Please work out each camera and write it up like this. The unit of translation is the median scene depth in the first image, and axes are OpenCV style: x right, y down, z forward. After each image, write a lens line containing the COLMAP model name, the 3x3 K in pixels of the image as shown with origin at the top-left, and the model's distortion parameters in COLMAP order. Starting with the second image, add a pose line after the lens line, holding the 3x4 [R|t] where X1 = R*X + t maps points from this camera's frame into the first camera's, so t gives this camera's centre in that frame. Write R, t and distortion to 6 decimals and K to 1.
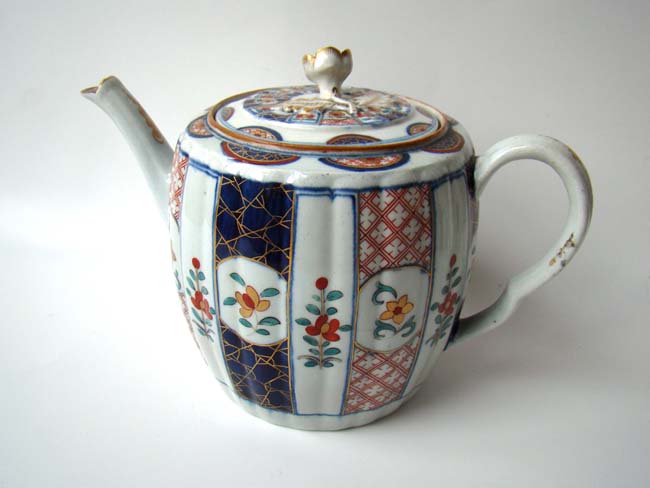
lens RADIAL K [[595.4, 0, 325.0], [0, 595.4, 244.0], [0, 0, 1]] dist [-0.160932, 0.004351]
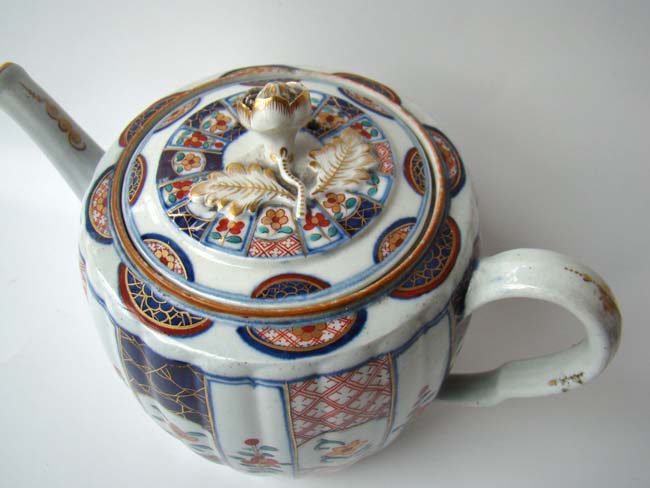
lens RADIAL K [[595.4, 0, 325.0], [0, 595.4, 244.0], [0, 0, 1]] dist [-0.160932, 0.004351]
pose [[0.996032, 0.055239, -0.069777, 0.140006], [-0.019277, 0.899352, 0.436800, -0.548642], [0.086883, -0.433721, 0.896848, 0.390995]]
